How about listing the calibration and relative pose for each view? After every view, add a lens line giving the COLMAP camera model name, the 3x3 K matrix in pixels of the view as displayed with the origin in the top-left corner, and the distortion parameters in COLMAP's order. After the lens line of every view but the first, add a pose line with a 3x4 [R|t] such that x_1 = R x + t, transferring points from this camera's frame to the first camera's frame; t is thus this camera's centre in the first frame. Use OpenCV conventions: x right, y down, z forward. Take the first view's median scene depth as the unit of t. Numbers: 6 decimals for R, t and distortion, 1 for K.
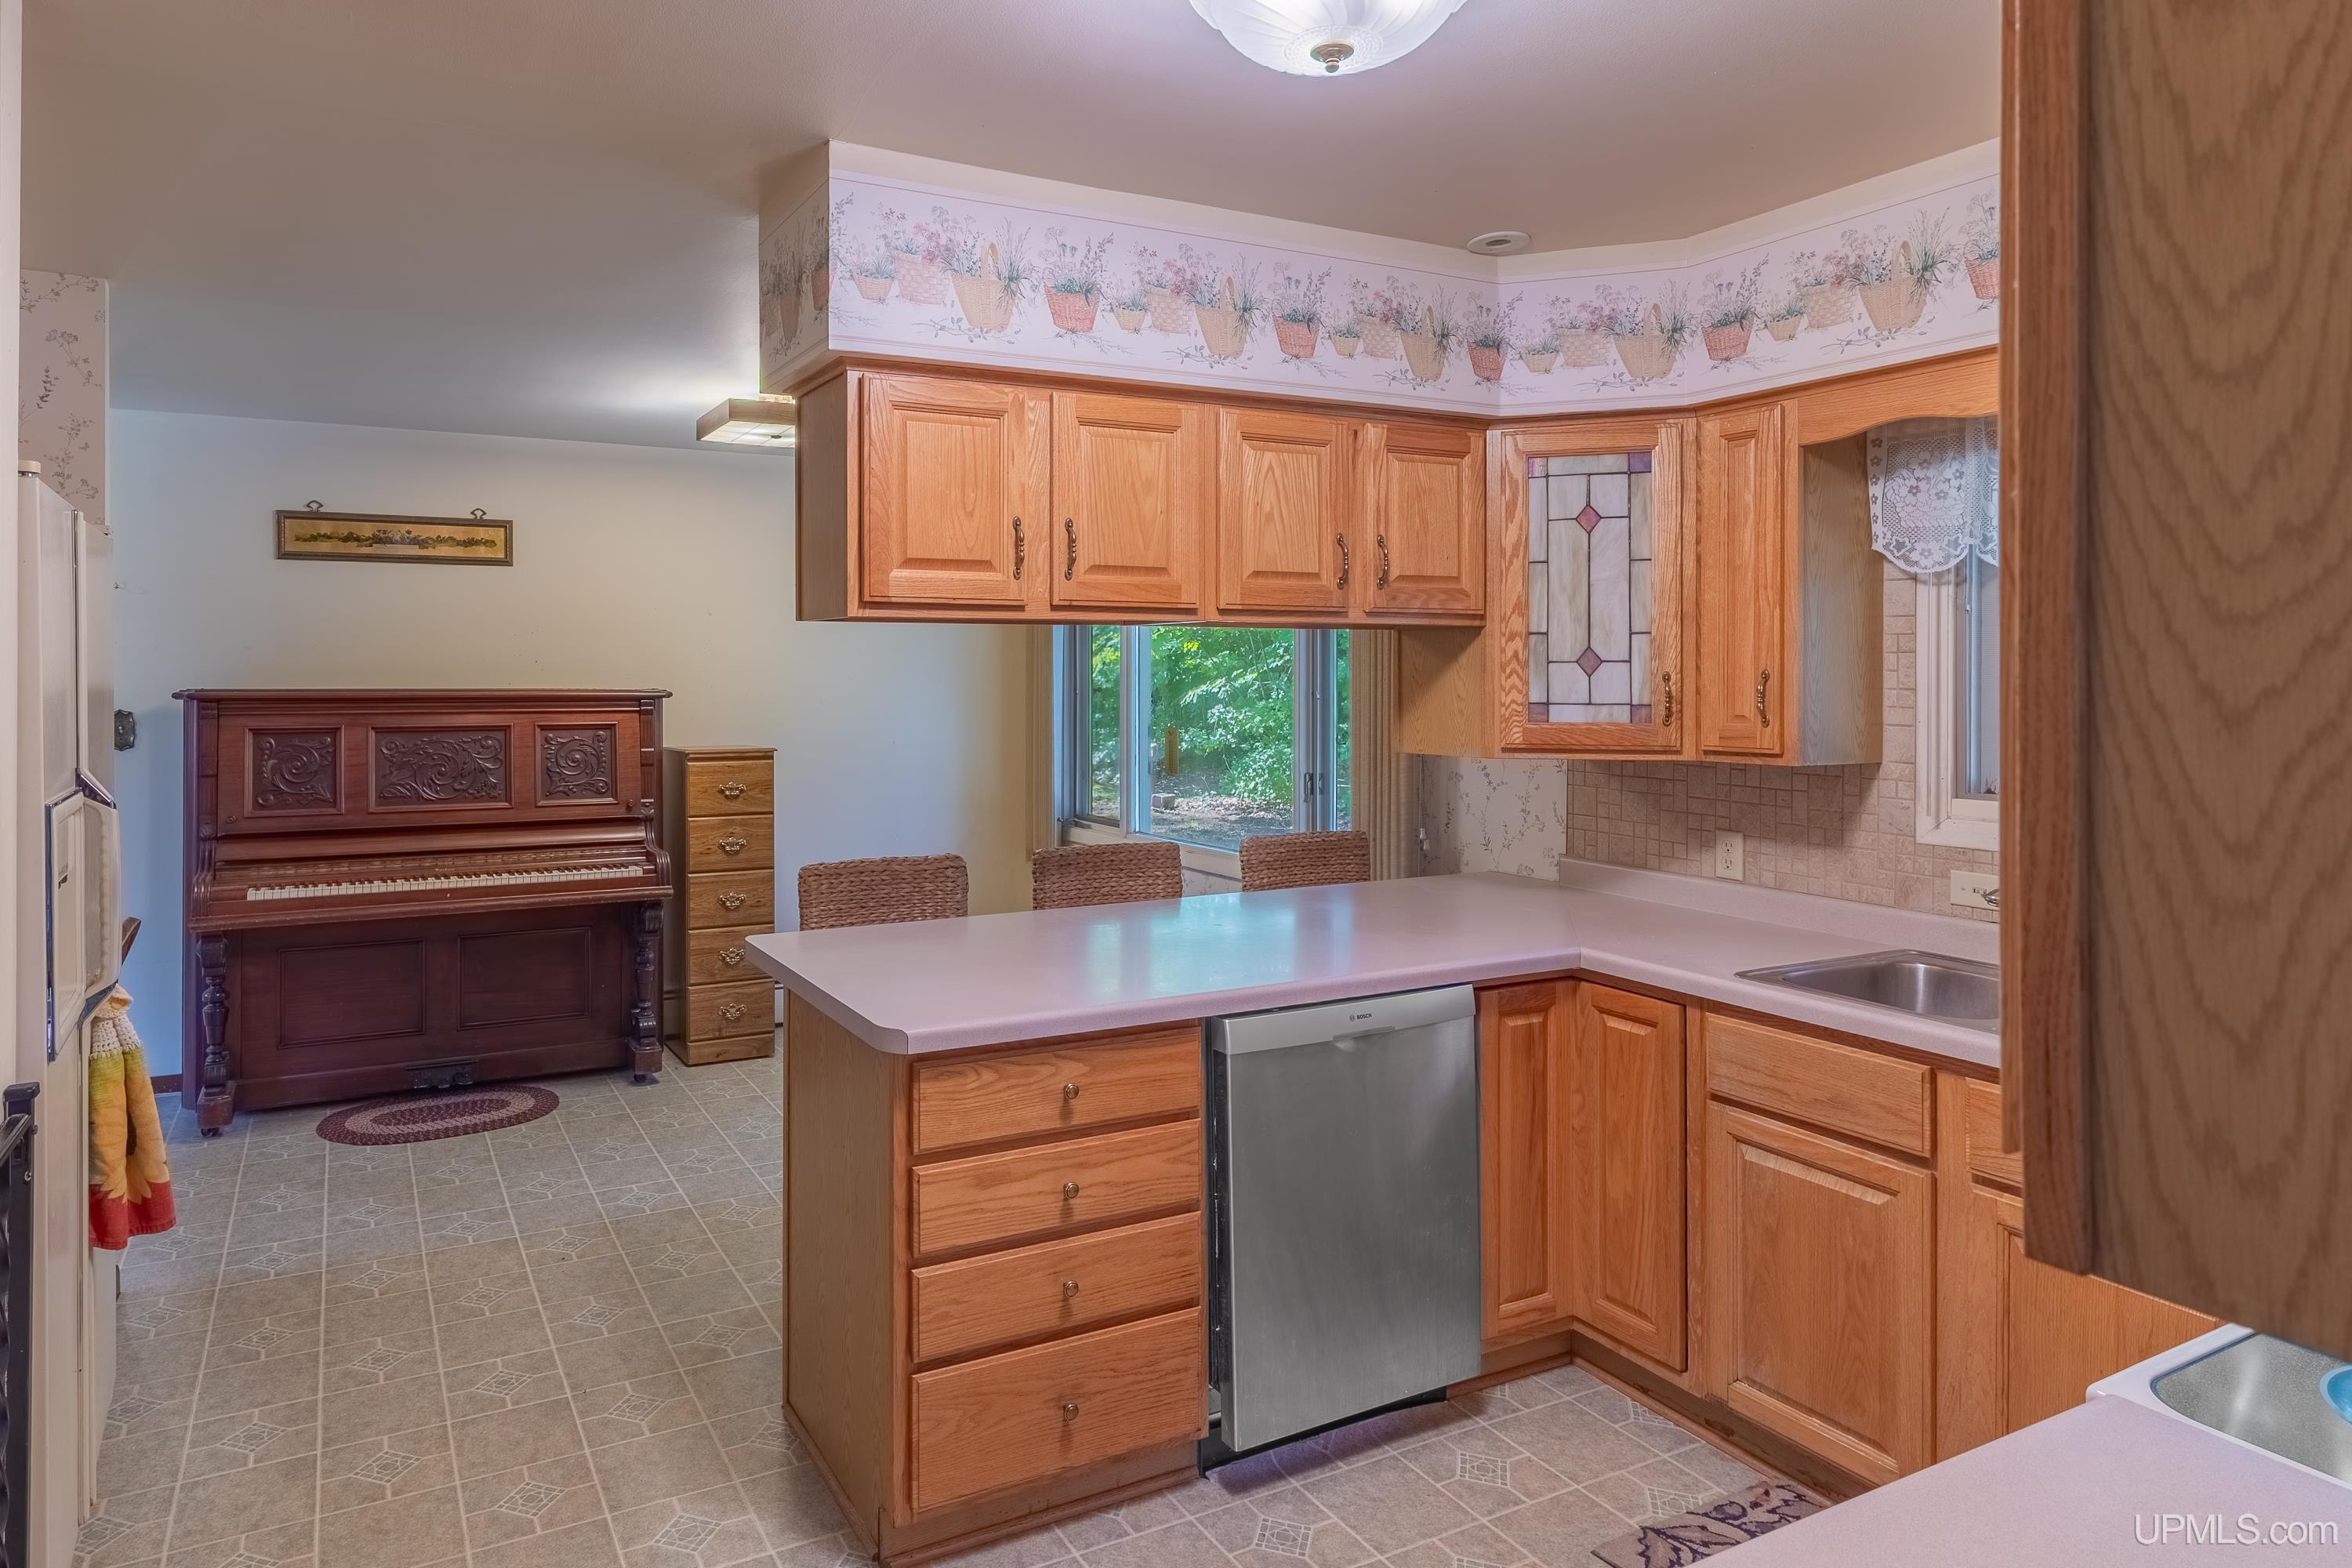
lens RADIAL K [[1395.7, 0, 1013.1], [0, 1395.7, 683.5], [0, 0, 1]] dist [0.005460, -0.000232]
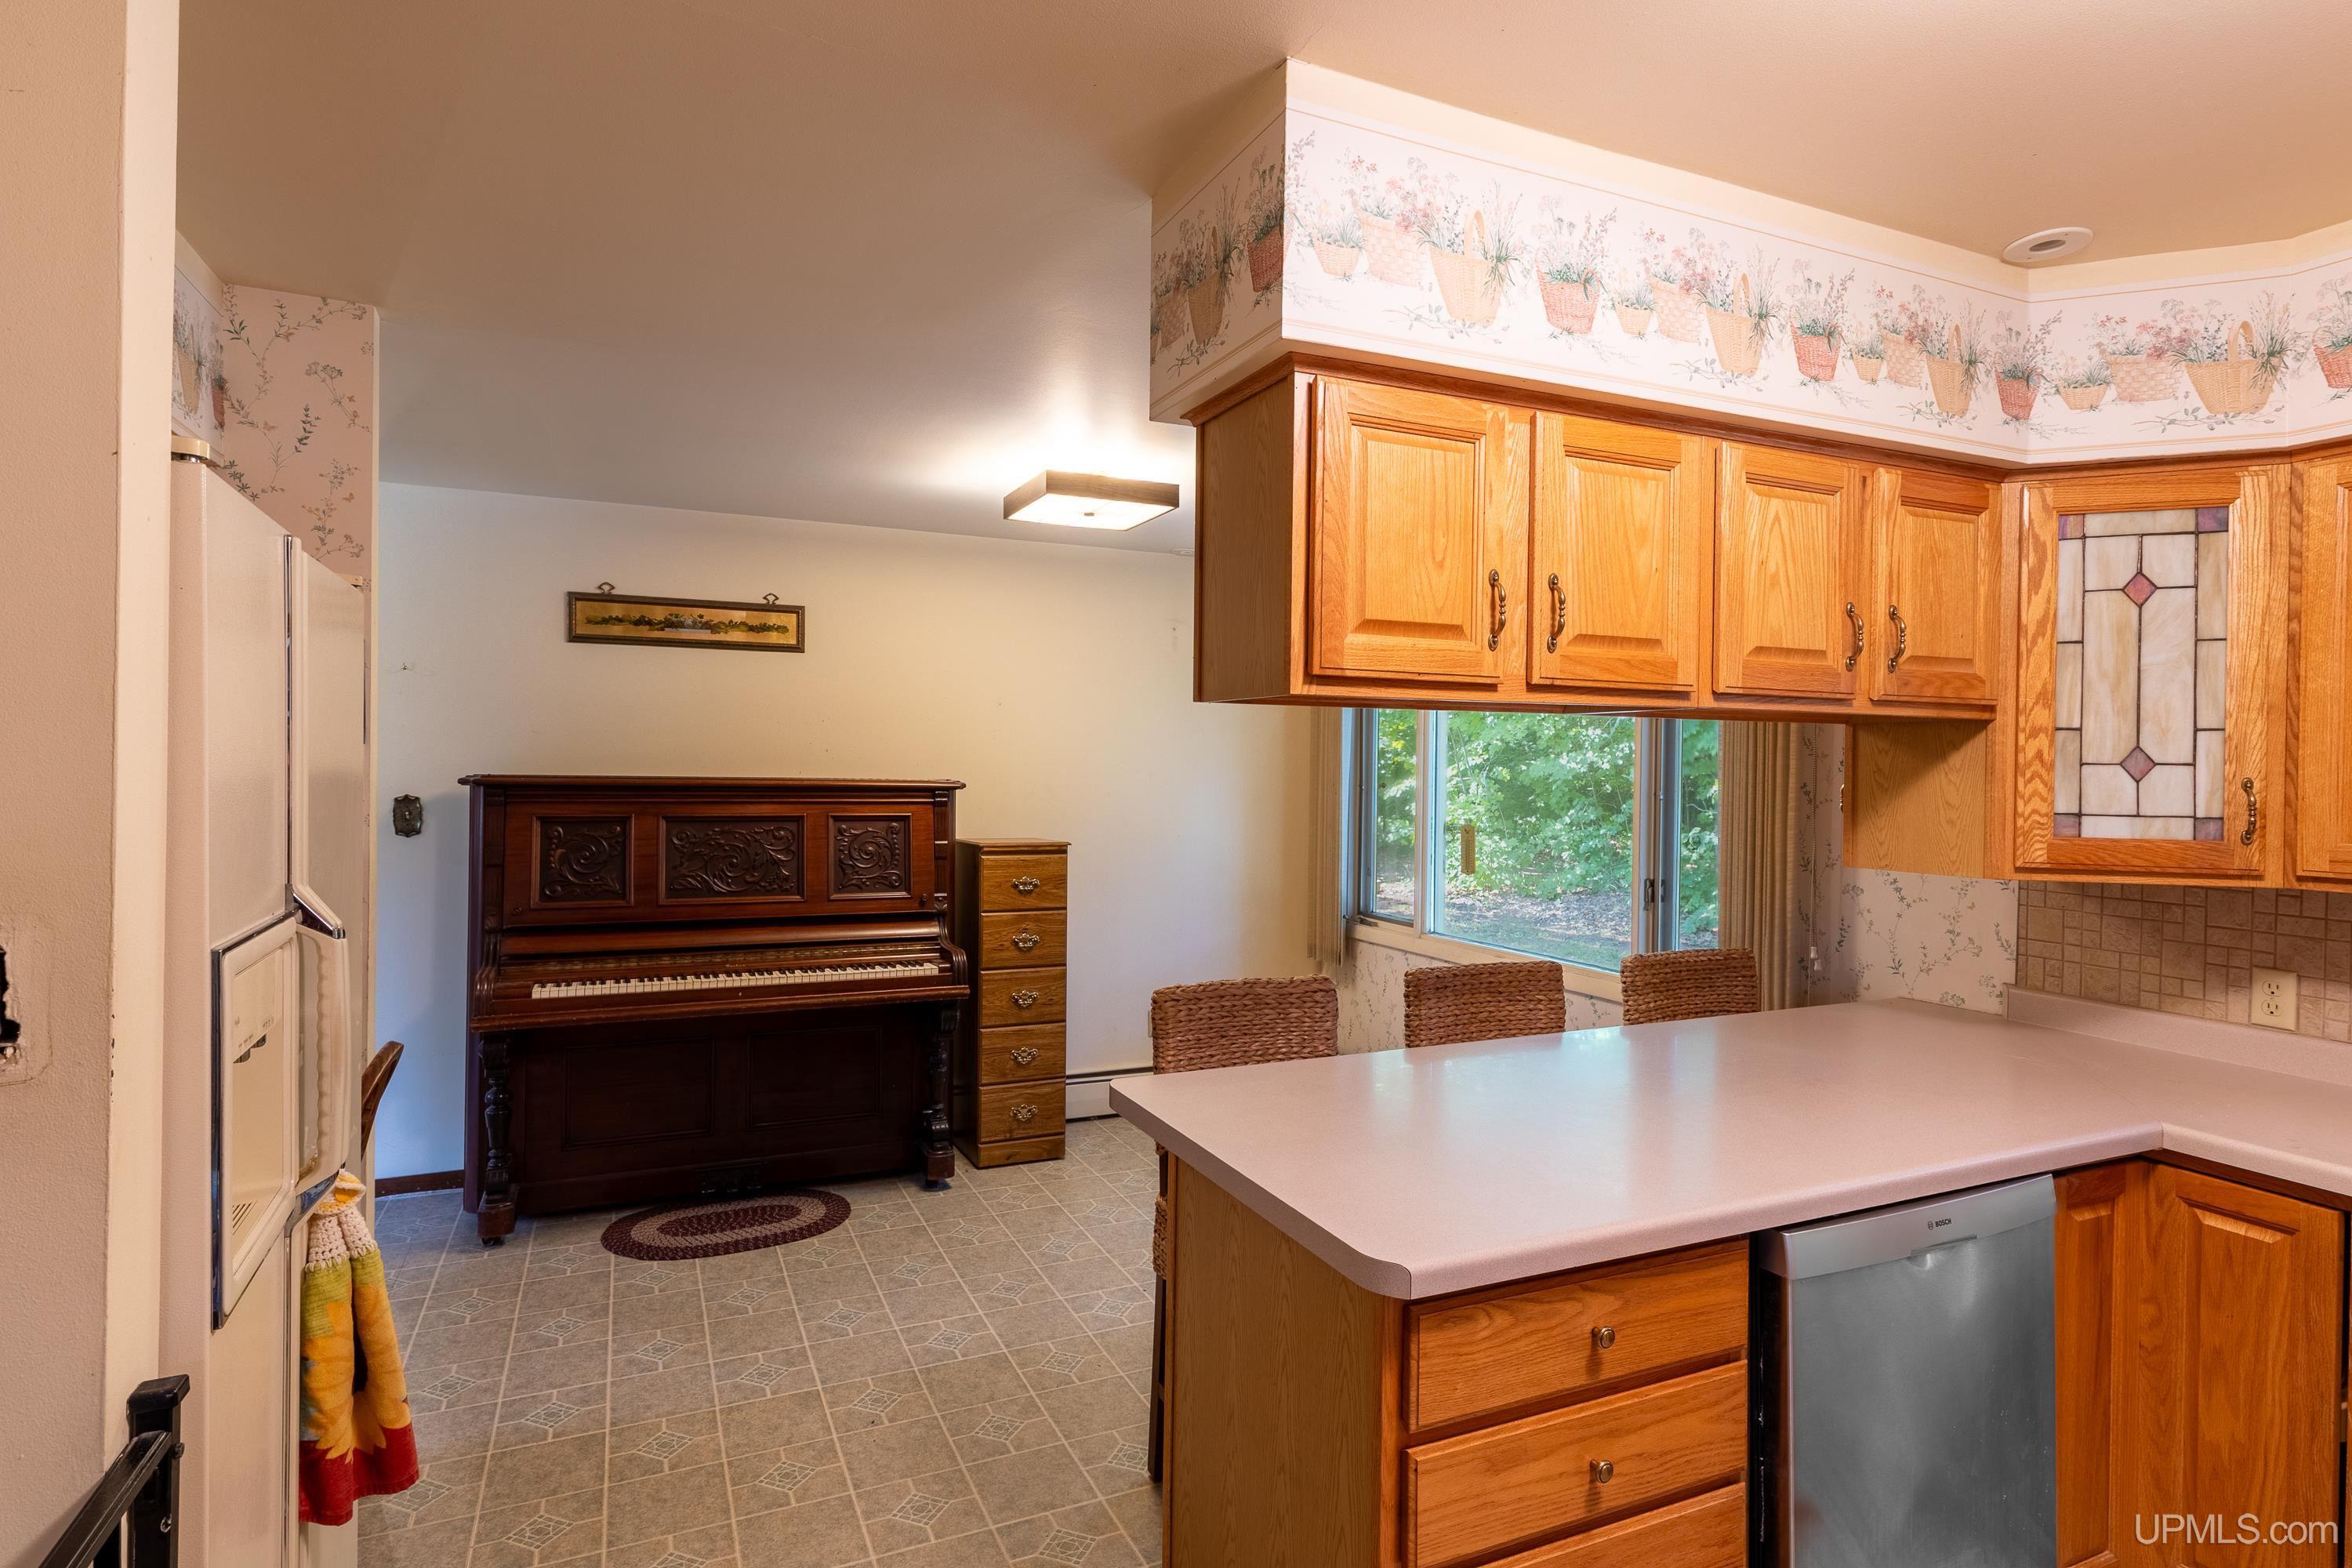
lens RADIAL K [[1225.6, 0, 1166.8], [0, 1225.6, 779.0], [0, 0, 1]] dist [0.005920, -0.000094]
pose [[0.999368, 0.012486, -0.033290, -0.133475], [-0.012386, 0.999918, 0.003183, -0.002244], [0.033327, -0.002768, 0.999441, 0.265723]]
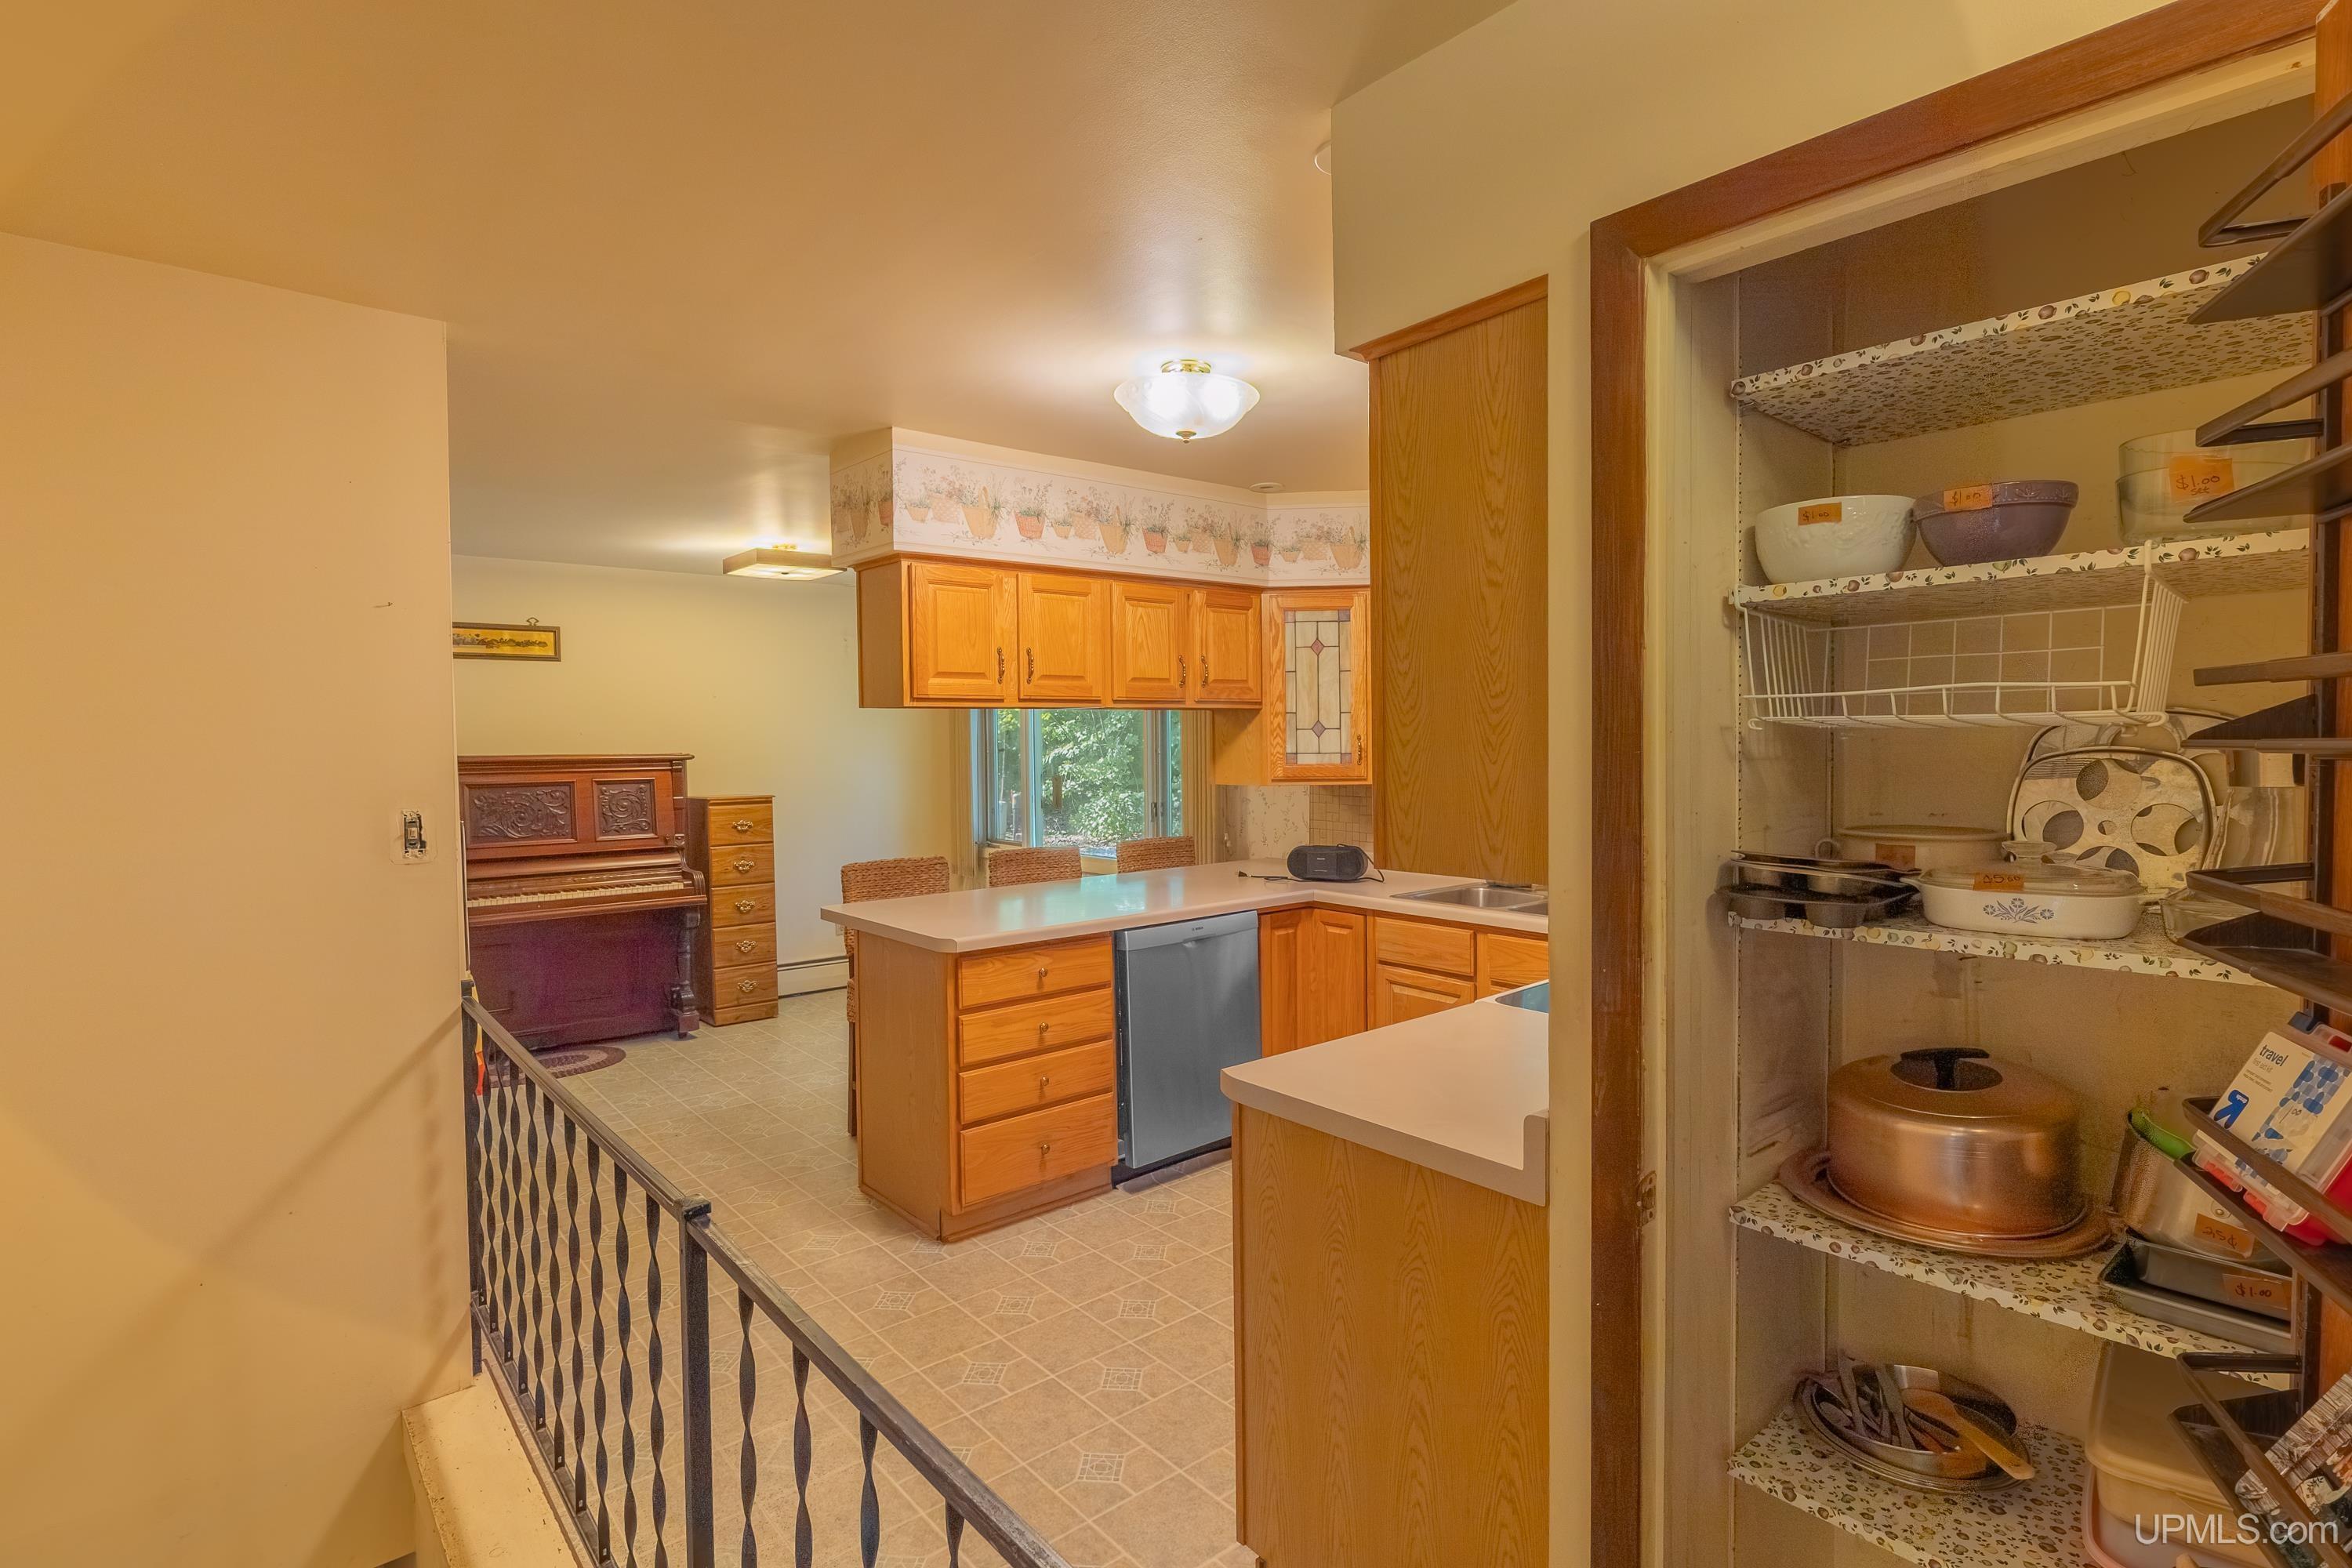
lens RADIAL K [[1157.0, 0, 1178.4], [0, 1157.0, 781.3], [0, 0, 1]] dist [-0.001197, -0.000122]
pose [[0.968618, -0.018932, 0.247831, -0.119050], [0.011396, 0.999429, 0.031806, 0.001681], [-0.248291, -0.027984, 0.968281, -0.365467]]
